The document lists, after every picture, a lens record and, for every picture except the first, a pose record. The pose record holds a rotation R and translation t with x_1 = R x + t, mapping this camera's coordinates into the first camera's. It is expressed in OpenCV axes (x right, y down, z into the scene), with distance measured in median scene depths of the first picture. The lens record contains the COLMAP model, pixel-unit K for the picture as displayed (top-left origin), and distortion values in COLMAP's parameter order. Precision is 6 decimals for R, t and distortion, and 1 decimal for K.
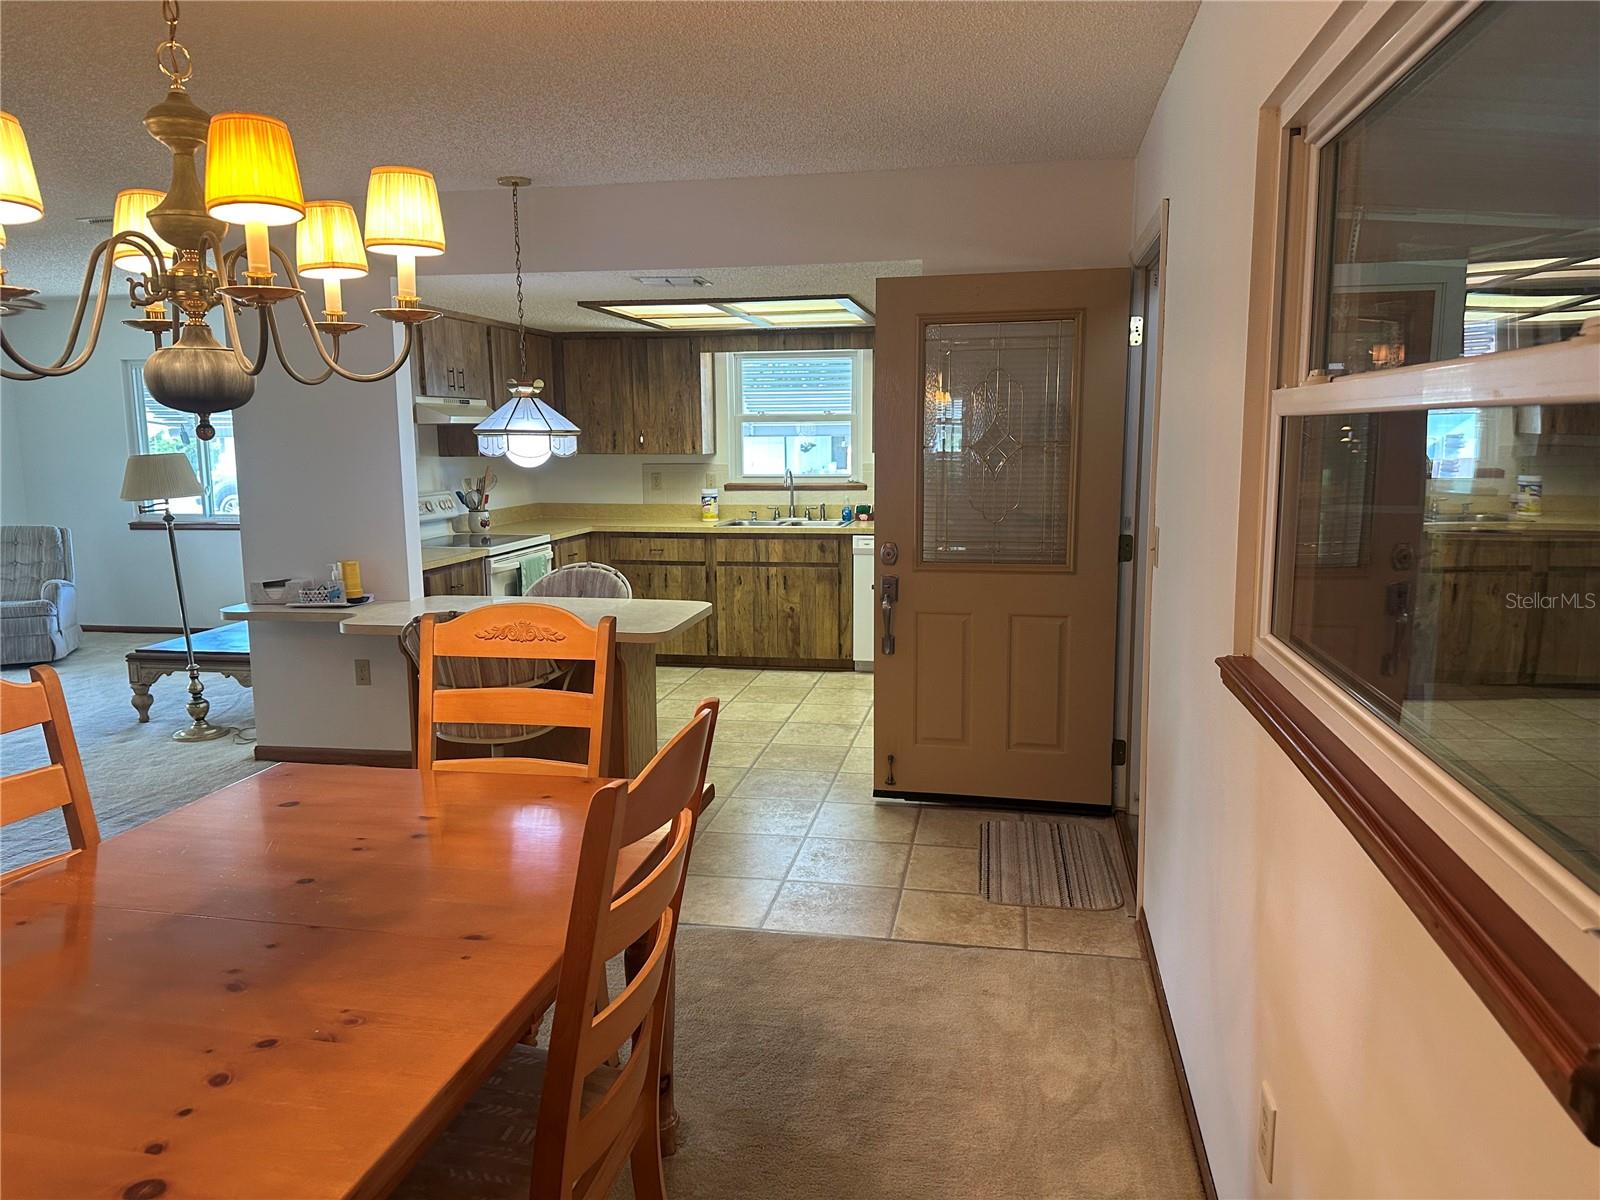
lens RADIAL K [[1123.9, 0, 794.1], [0, 1123.9, 594.4], [0, 0, 1]] dist [0.006906, -0.005636]
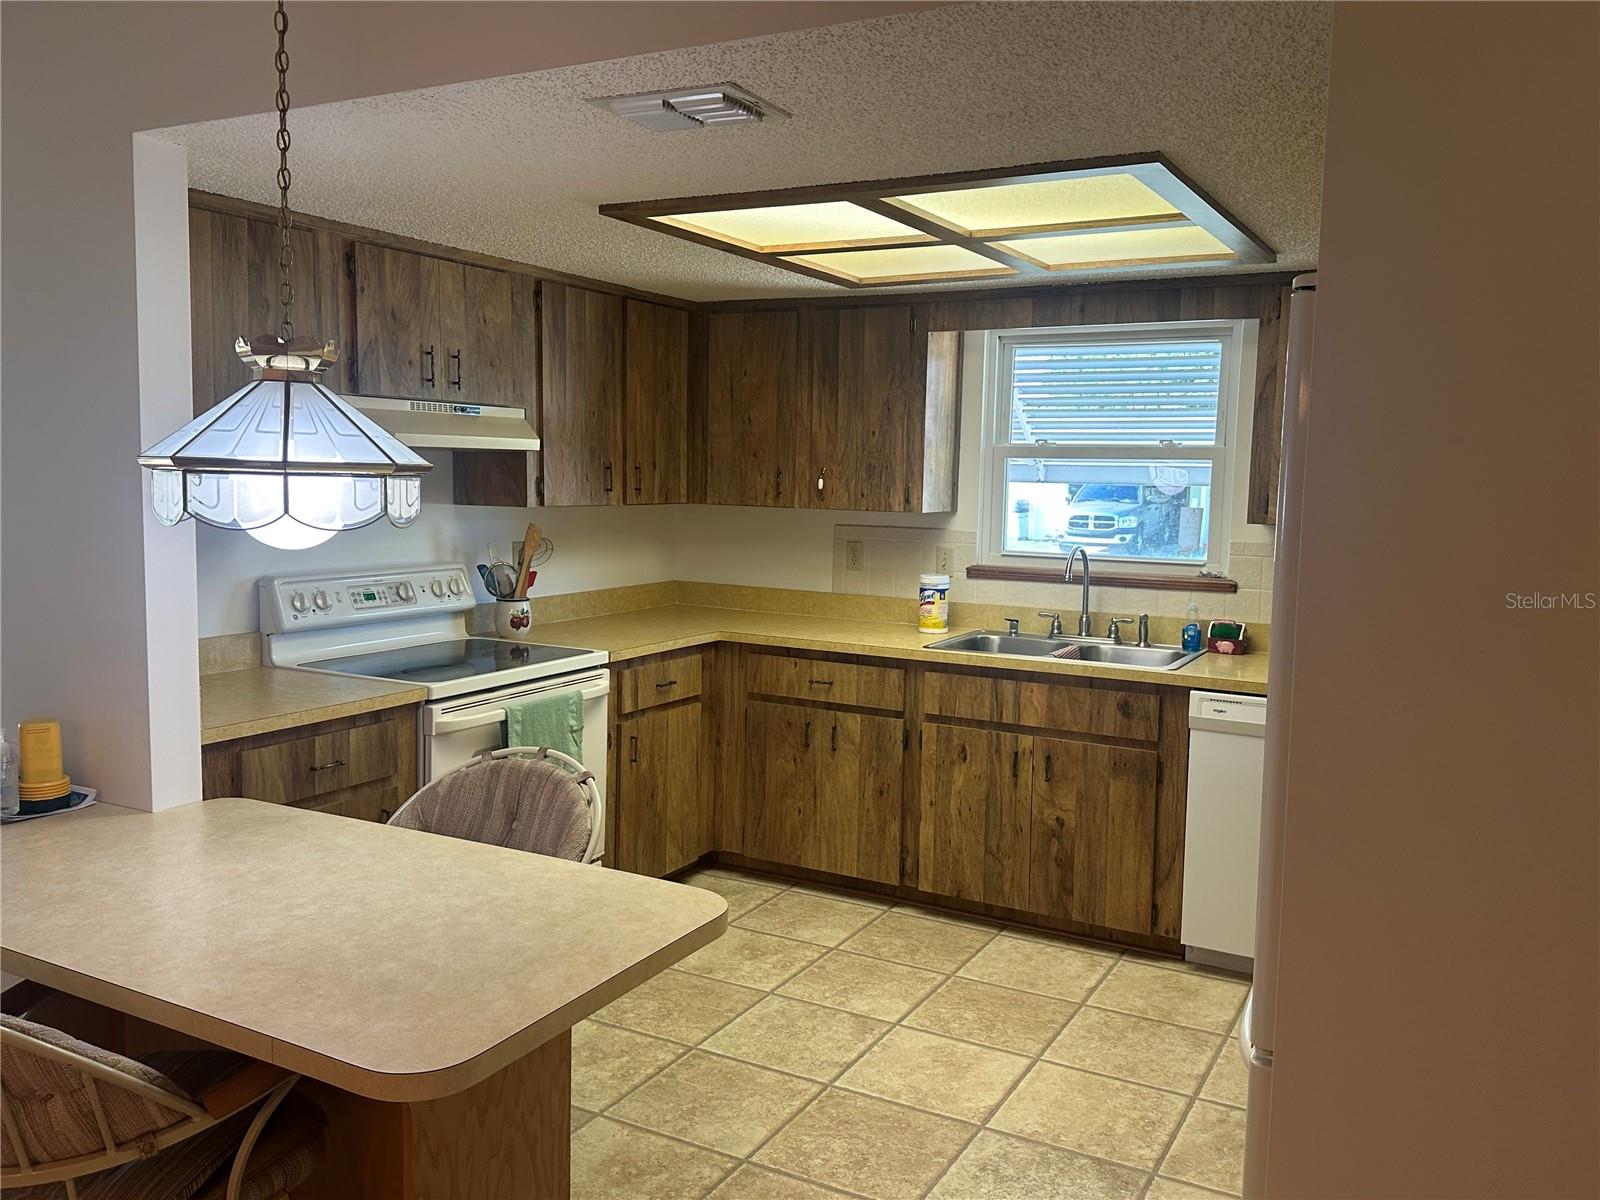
lens RADIAL K [[1319.2, 0, 764.7], [0, 1319.2, 591.5], [0, 0, 1]] dist [0.081730, -0.022156]
pose [[0.948285, 0.052960, -0.312971, 0.054125], [-0.068685, 0.996859, -0.039428, -0.057913], [0.309900, 0.058885, 0.948944, 0.377553]]
